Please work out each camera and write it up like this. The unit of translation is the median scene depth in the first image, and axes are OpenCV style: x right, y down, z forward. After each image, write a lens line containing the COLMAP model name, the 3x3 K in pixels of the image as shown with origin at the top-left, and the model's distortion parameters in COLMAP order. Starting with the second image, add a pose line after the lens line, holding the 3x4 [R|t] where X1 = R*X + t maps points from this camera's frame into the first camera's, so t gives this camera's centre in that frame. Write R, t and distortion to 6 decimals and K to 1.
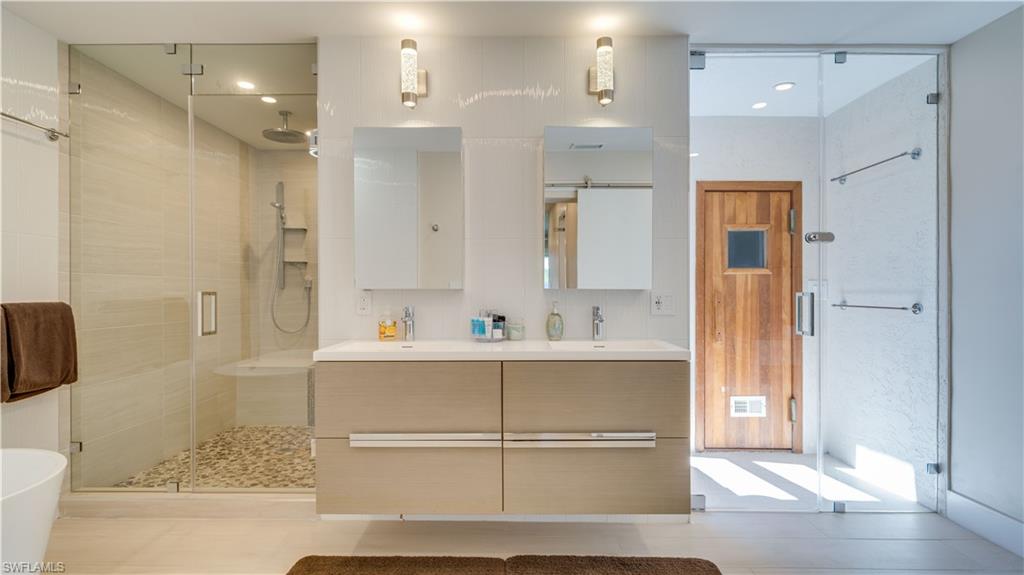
lens RADIAL K [[497.6, 0, 512.3], [0, 497.6, 290.4], [0, 0, 1]] dist [-0.009064, 0.000165]
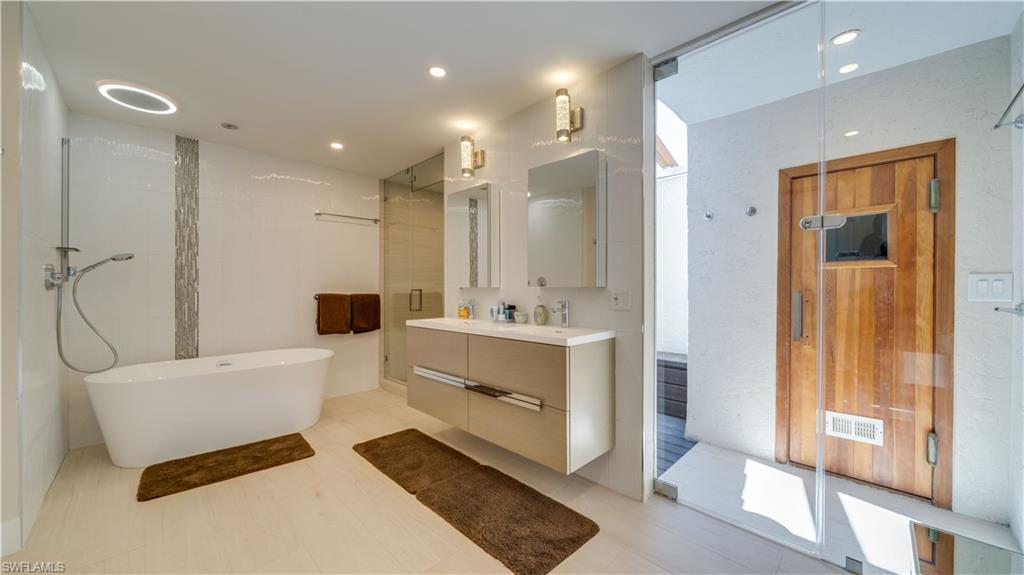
lens RADIAL K [[374.3, 0, 511.9], [0, 374.3, 289.5], [0, 0, 1]] dist [-0.009461, -0.000150]
pose [[0.701334, 0.000303, -0.712833, 0.515720], [0.001104, 0.999998, 0.001511, 0.001016], [0.712832, -0.001847, 0.701332, 0.156911]]
